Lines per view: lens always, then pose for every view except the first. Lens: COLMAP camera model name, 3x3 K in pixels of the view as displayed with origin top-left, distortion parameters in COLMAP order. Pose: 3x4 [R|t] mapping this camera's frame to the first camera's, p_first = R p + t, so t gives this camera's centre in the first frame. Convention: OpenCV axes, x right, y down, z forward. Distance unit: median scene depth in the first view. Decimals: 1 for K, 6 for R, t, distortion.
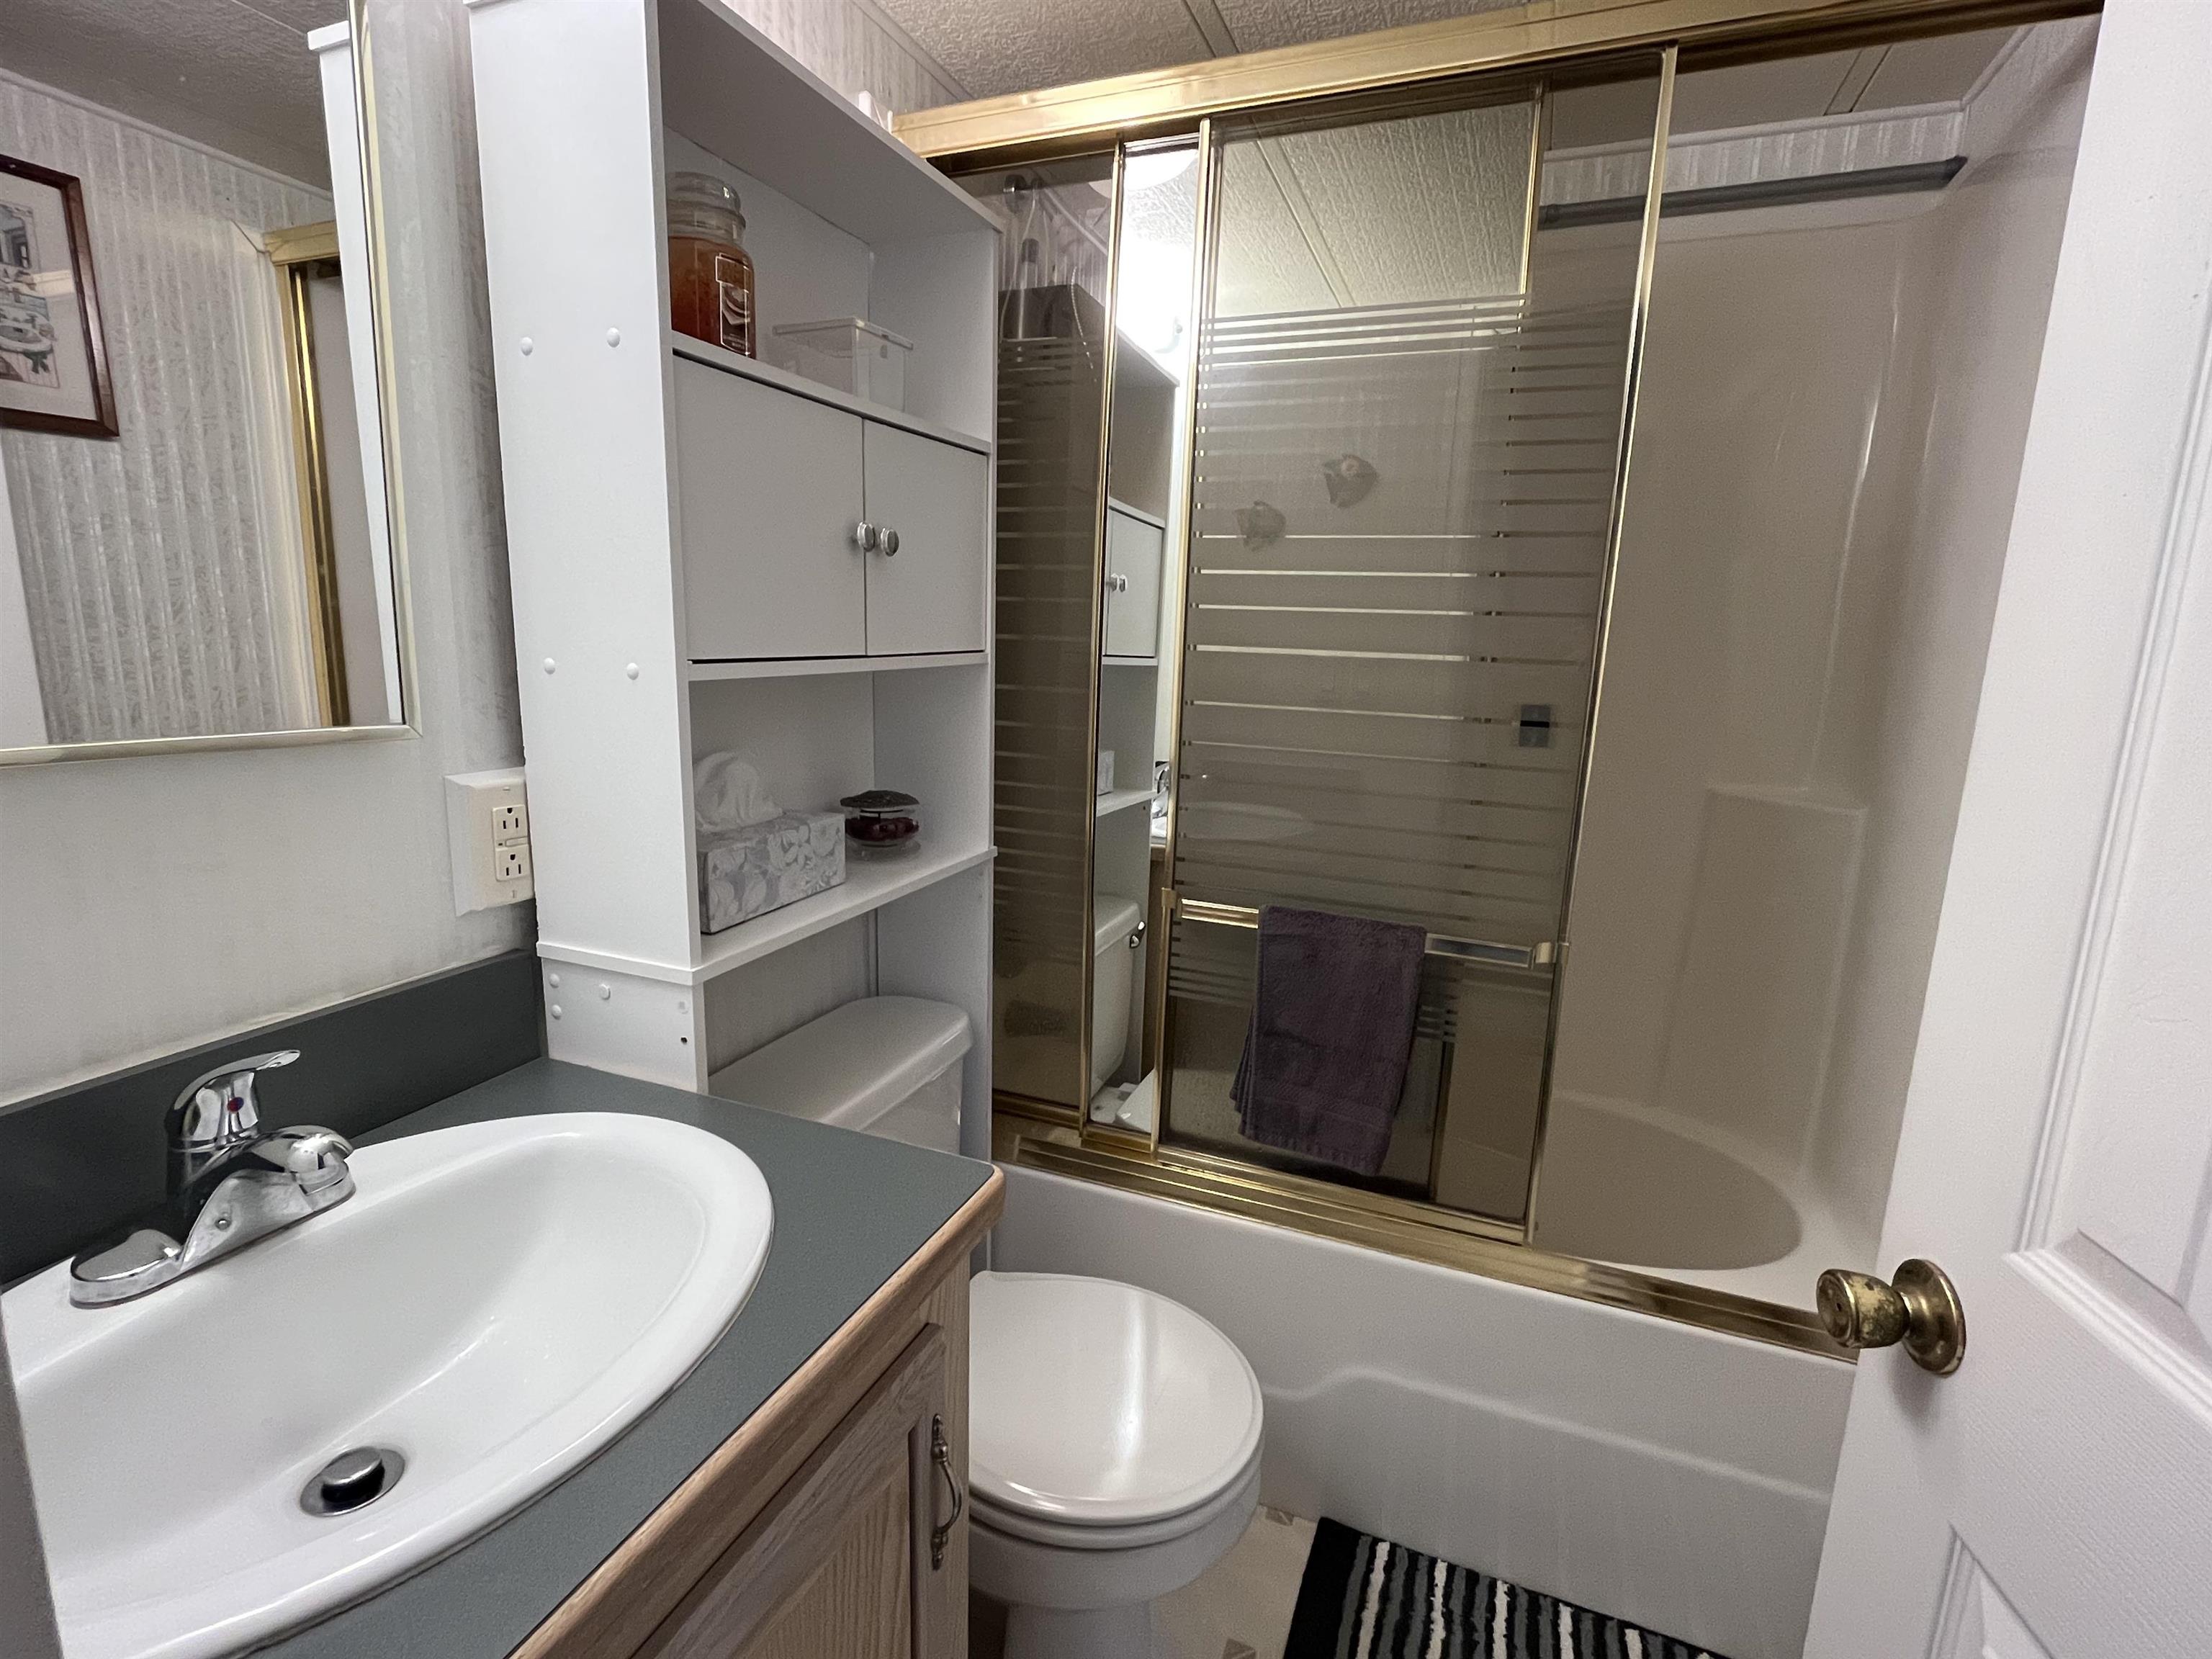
lens RADIAL K [[1035.6, 0, 1102.1], [0, 1035.6, 826.9], [0, 0, 1]] dist [-0.002616, -0.002371]
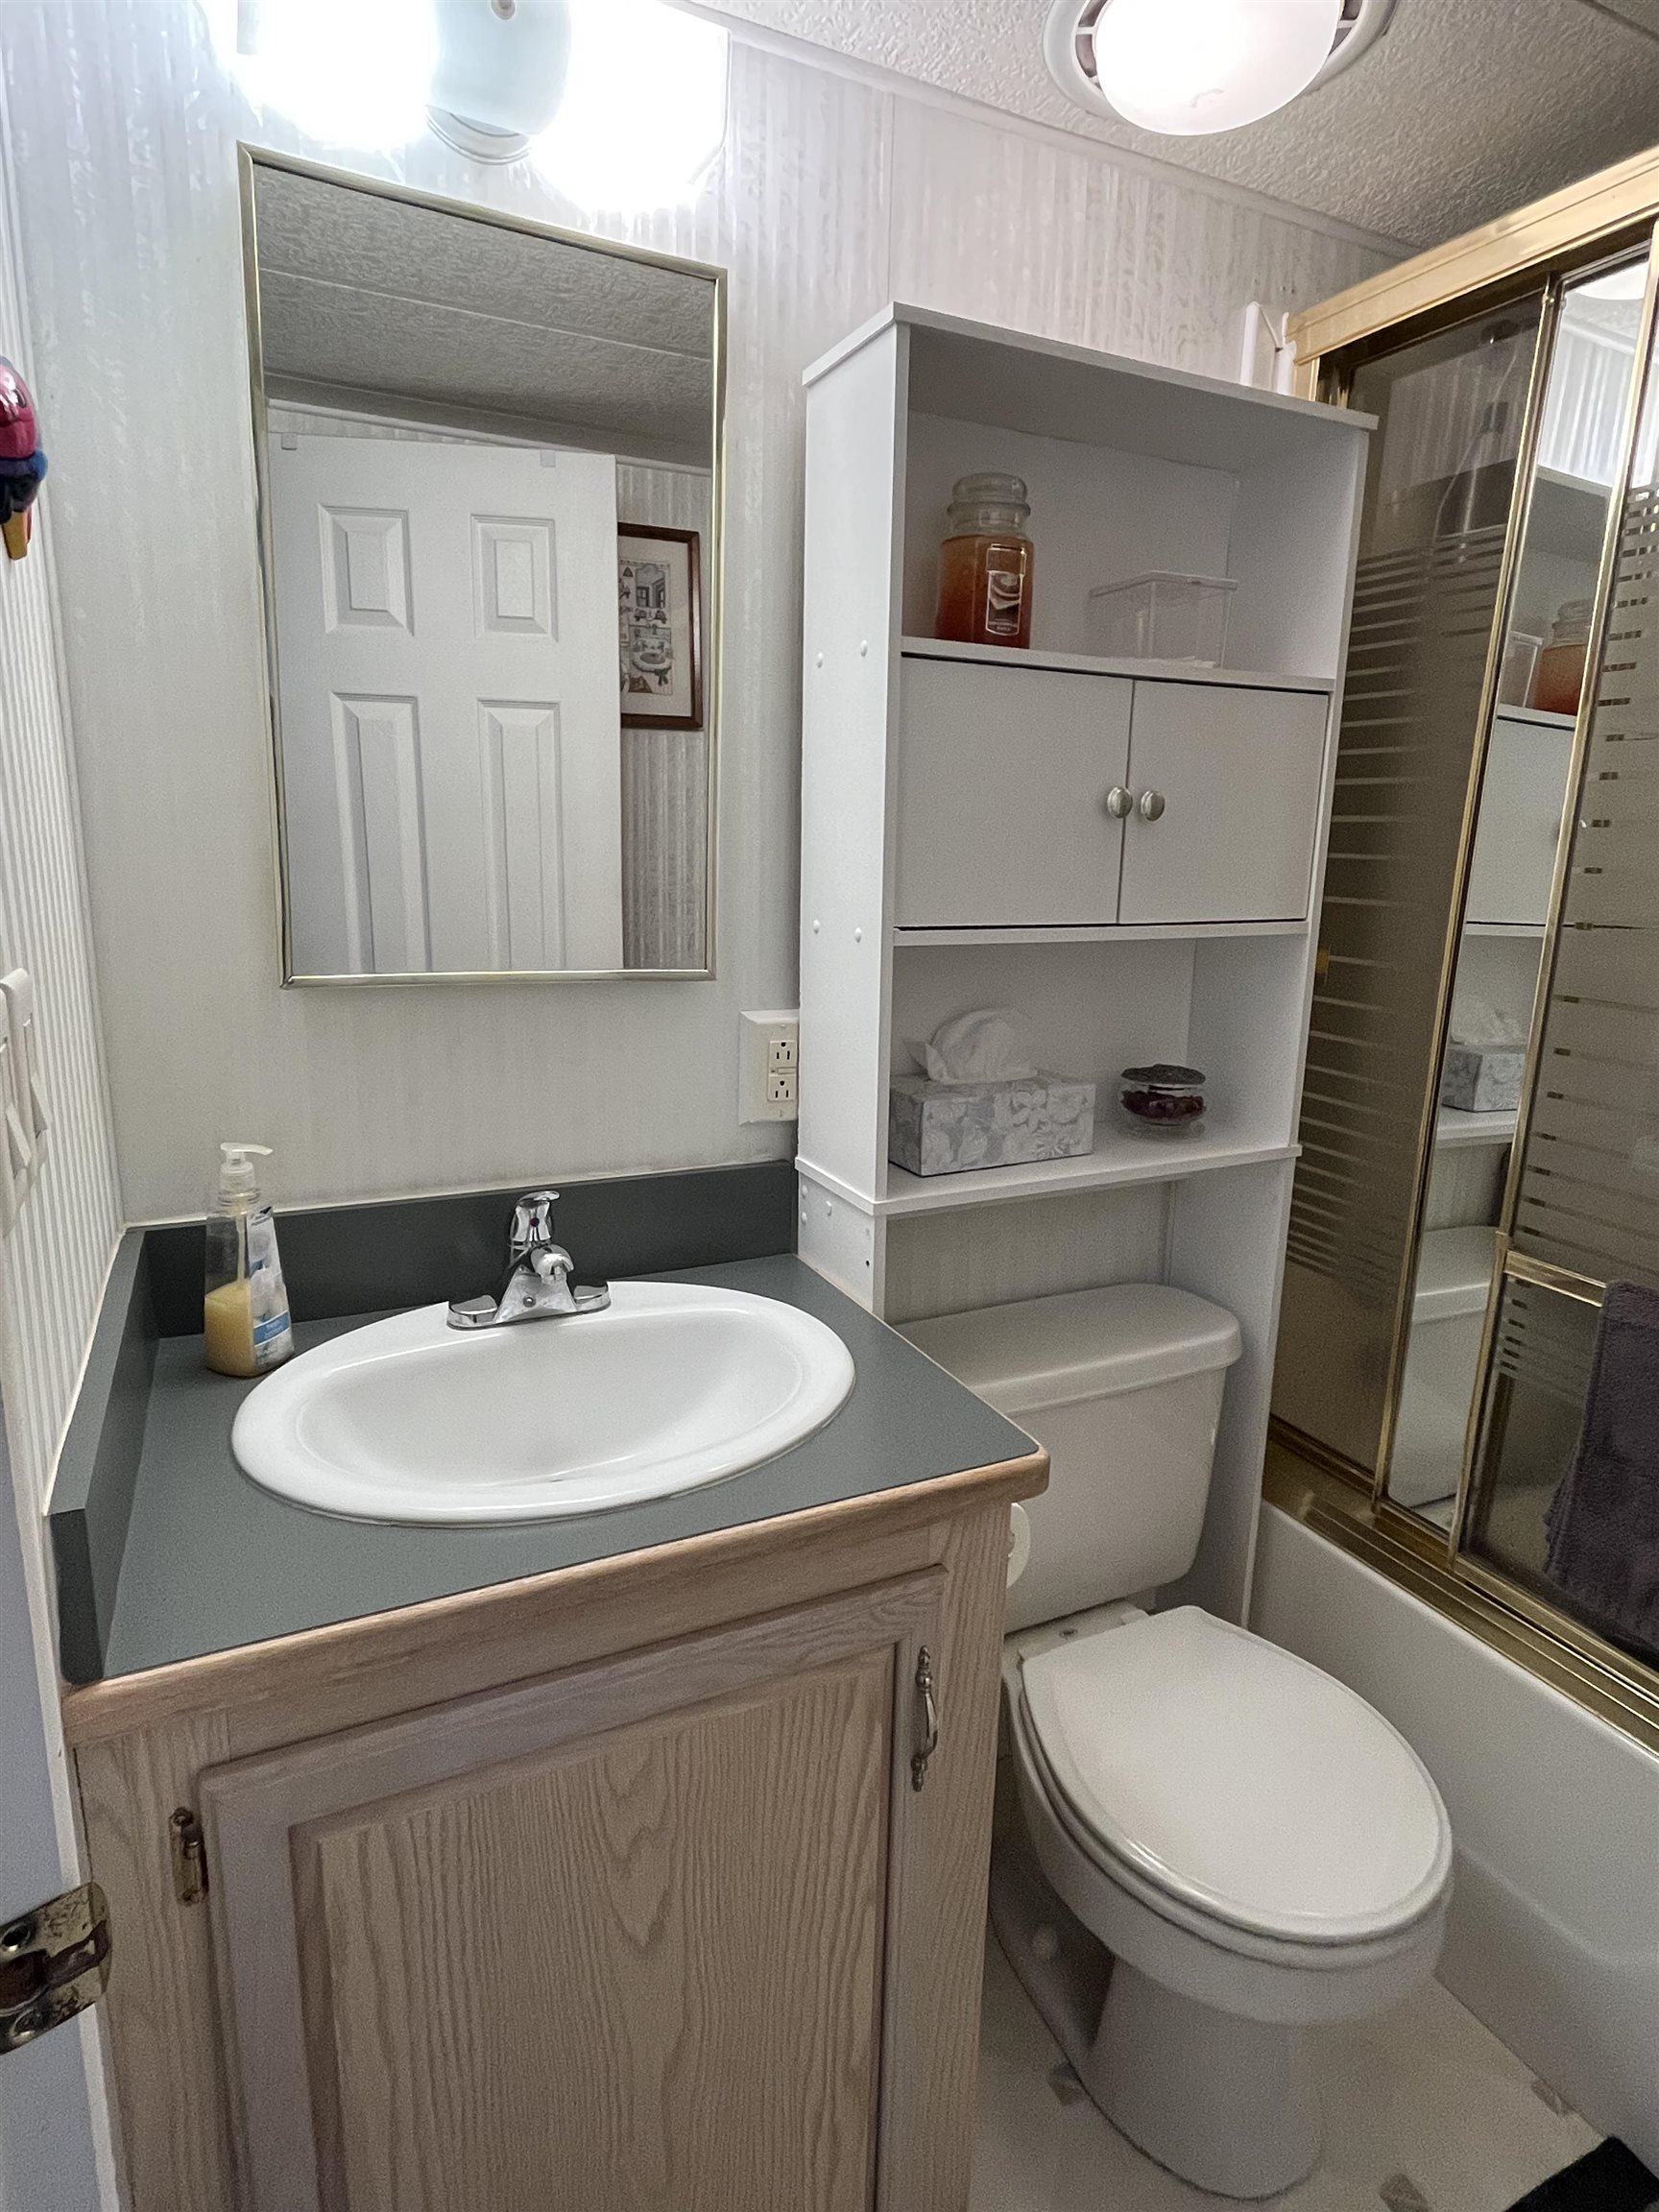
lens RADIAL K [[1183.4, 0, 829.9], [0, 1183.4, 1102.7], [0, 0, 1]] dist [-0.001849, -0.000284]
pose [[0.747057, 0.134945, -0.650919, 0.314384], [-0.127384, 0.990093, 0.059062, -0.030957], [0.652441, 0.038794, 0.756846, -0.007565]]
